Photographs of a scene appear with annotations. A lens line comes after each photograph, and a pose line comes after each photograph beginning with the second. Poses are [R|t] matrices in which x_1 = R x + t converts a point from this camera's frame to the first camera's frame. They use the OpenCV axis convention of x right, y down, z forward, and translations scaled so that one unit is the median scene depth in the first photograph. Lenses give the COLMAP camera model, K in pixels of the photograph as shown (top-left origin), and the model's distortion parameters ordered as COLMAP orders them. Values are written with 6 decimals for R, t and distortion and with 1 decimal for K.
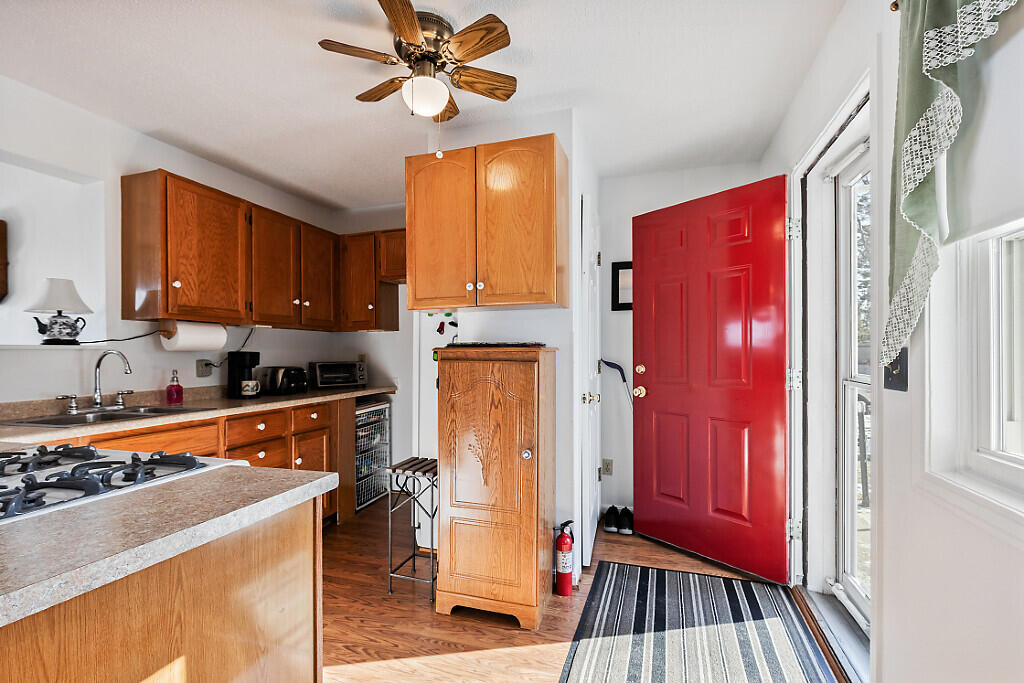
lens RADIAL K [[457.3, 0, 515.1], [0, 457.3, 346.5], [0, 0, 1]] dist [-0.000794, -0.000932]
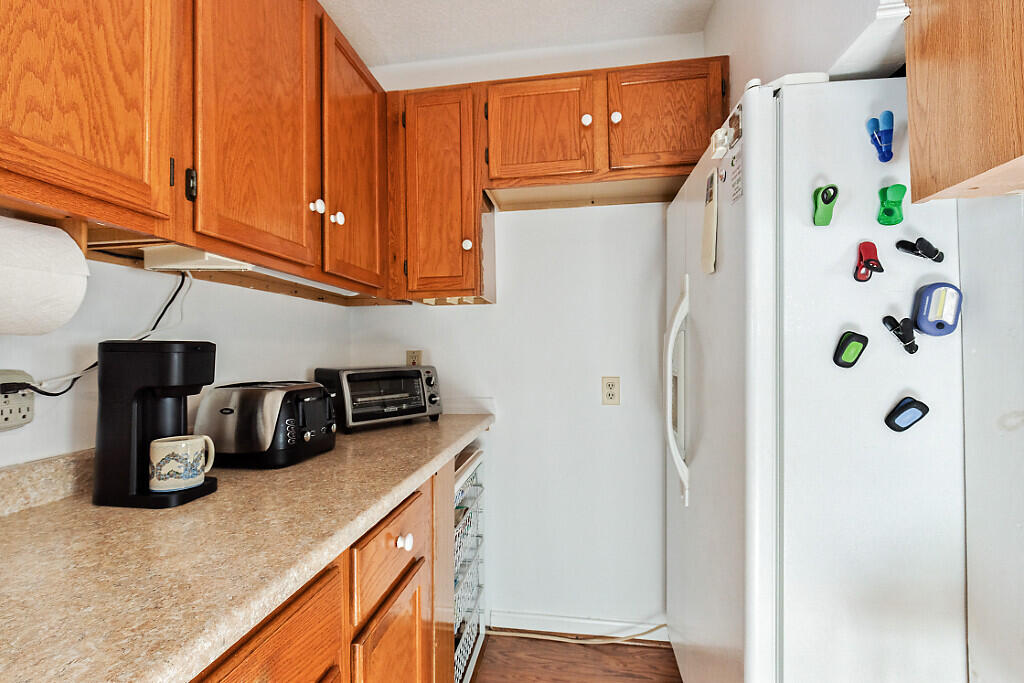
lens RADIAL K [[457.3, 0, 518.7], [0, 457.3, 337.7], [0, 0, 1]] dist [-0.000794, -0.000932]
pose [[0.988267, 0.001367, 0.152728, -0.515722], [0.001140, 0.999866, -0.016321, 0.018690], [-0.152729, 0.016303, 0.988134, 0.847563]]
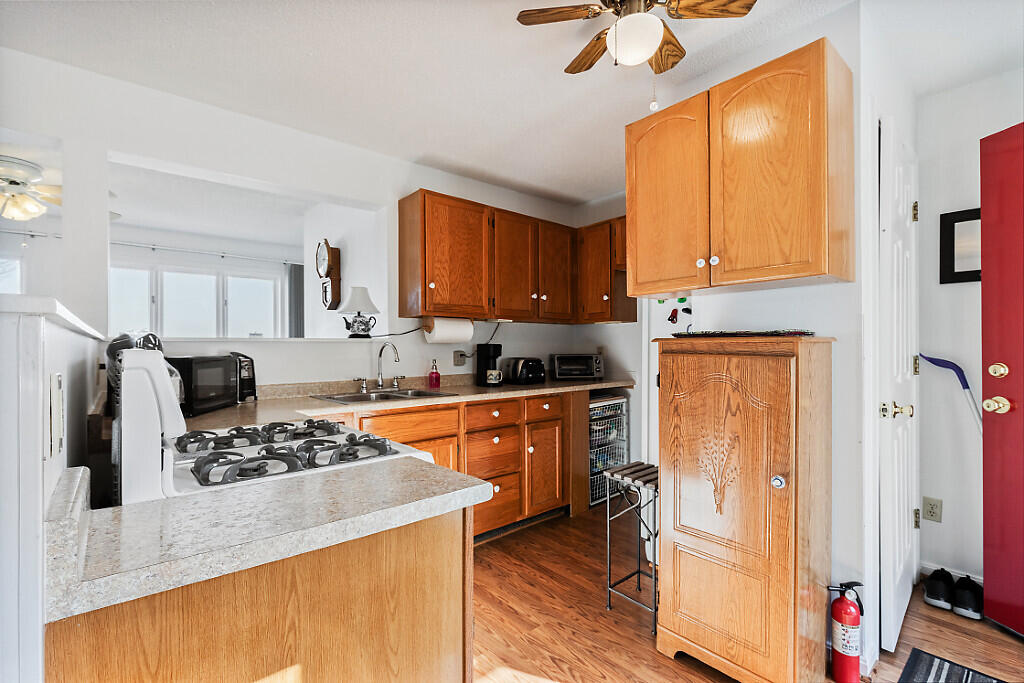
lens RADIAL K [[457.3, 0, 508.4], [0, 457.3, 341.5], [0, 0, 1]] dist [-0.000794, -0.000932]
pose [[0.848856, -0.003892, -0.528610, 0.036173], [0.006539, 0.999974, 0.003139, 0.003335], [0.528584, -0.006121, 0.848859, 0.113157]]
